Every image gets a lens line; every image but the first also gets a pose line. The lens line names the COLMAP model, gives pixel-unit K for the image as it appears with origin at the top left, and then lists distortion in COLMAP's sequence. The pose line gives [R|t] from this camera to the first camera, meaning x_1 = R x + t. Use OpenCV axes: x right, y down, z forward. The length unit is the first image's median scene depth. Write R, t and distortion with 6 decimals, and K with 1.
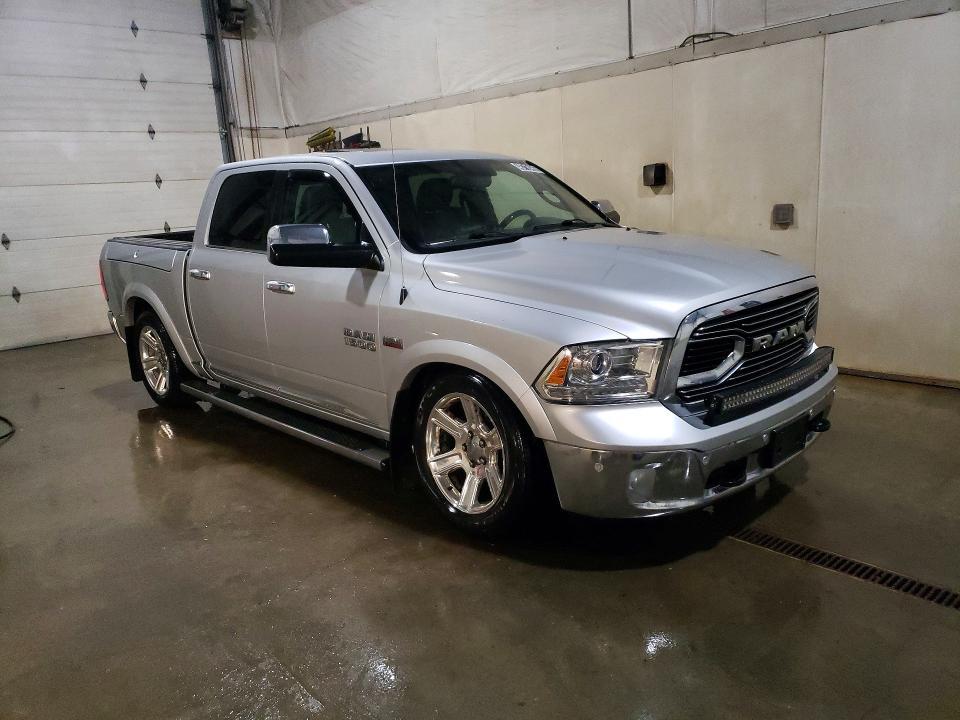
lens RADIAL K [[721.1, 0, 480.0], [0, 721.1, 360.0], [0, 0, 1]] dist [-0.000346, 0.009541]
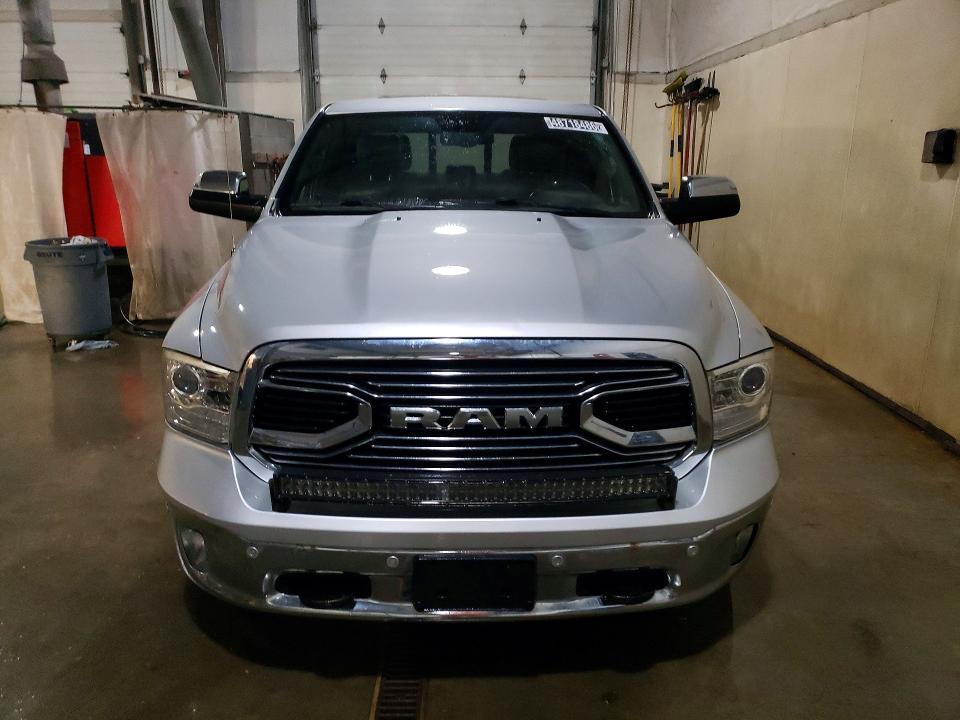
lens RADIAL K [[736.1, 0, 480.0], [0, 736.1, 360.0], [0, 0, 1]] dist [-0.004304, 0.005219]
pose [[0.756713, 0.236785, -0.609359, 0.242609], [-0.200290, 0.971249, 0.128685, -0.049232], [0.622310, 0.024671, 0.782382, 0.159727]]
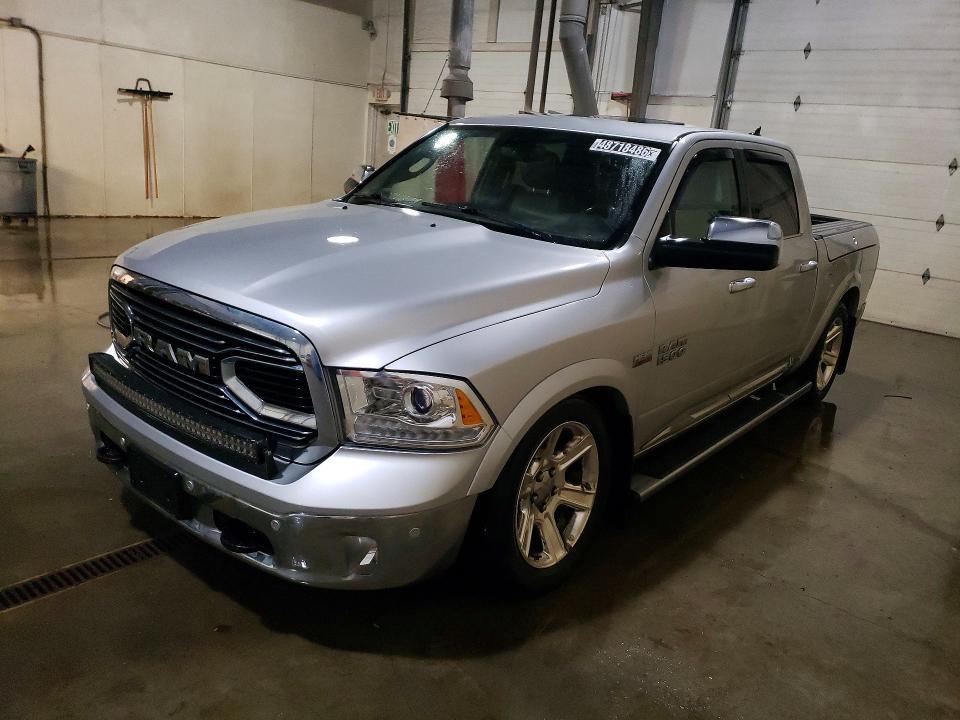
lens RADIAL K [[750.4, 0, 480.0], [0, 750.4, 360.0], [0, 0, 1]] dist [-0.036636, 0.010875]
pose [[0.130107, 0.333630, -0.933683, 0.384003], [-0.322282, 0.904783, 0.278394, -0.113478], [0.937660, 0.264688, 0.225241, 0.367955]]
